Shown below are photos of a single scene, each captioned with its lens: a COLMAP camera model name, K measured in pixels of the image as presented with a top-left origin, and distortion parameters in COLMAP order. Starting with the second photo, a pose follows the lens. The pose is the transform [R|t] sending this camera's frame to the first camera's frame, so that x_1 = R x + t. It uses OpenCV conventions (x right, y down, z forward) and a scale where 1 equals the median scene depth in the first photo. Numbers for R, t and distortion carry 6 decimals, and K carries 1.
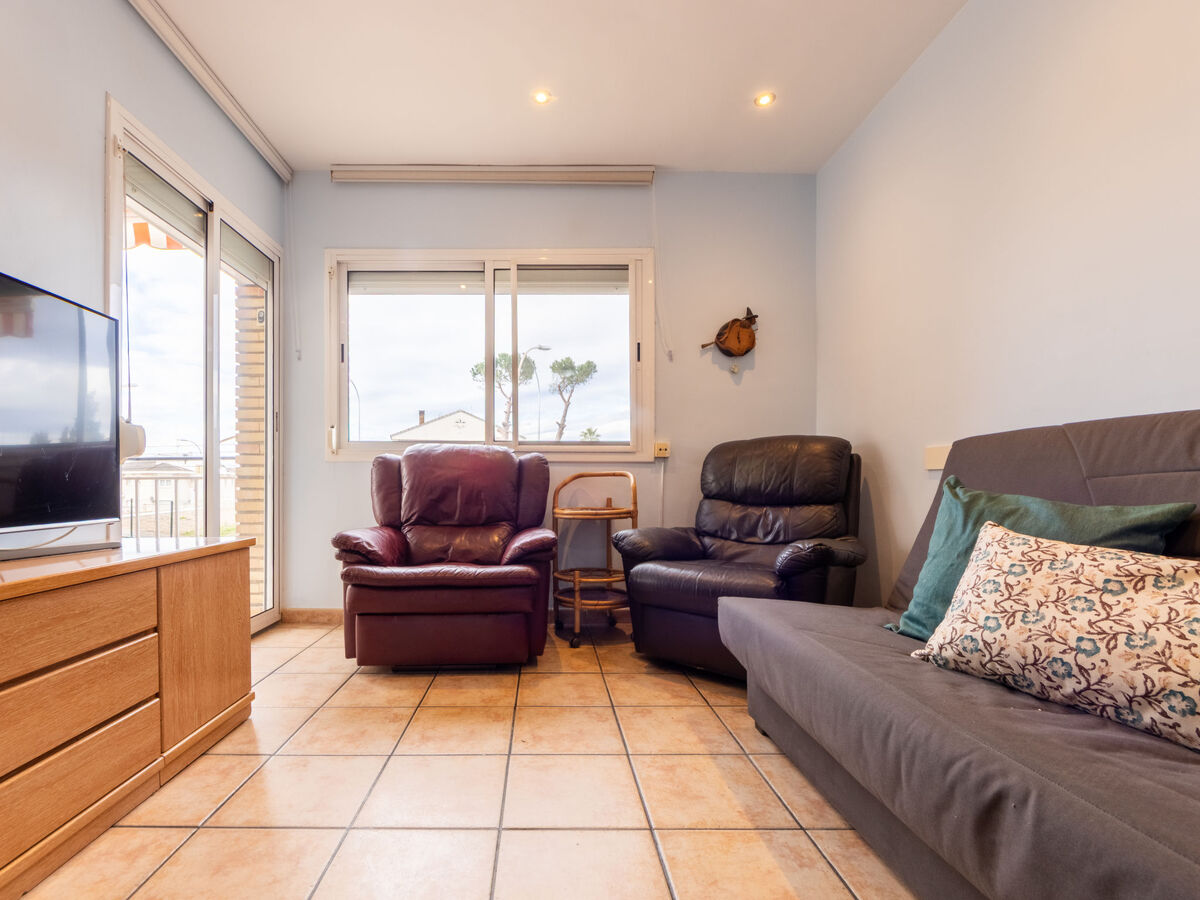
lens RADIAL K [[471.9, 0, 600.0], [0, 471.9, 481.9], [0, 0, 1]] dist [-0.009059, -0.000389]
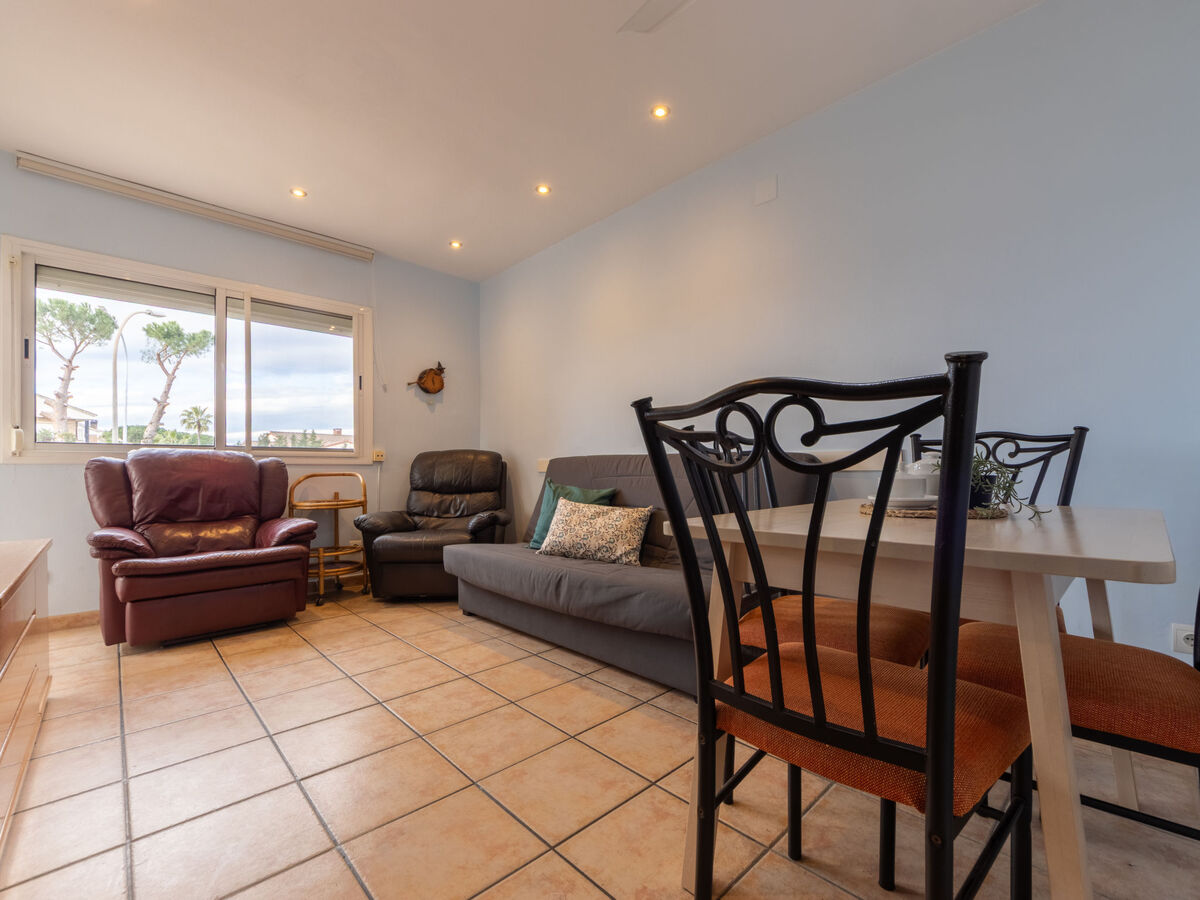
lens RADIAL K [[517.3, 0, 603.5], [0, 517.3, 465.5], [0, 0, 1]] dist [-0.000476, -0.000081]
pose [[0.734767, -0.000474, 0.678319, -0.477311], [0.000538, 1.000000, 0.000115, -0.046262], [-0.678319, 0.000281, 0.734767, -0.643033]]
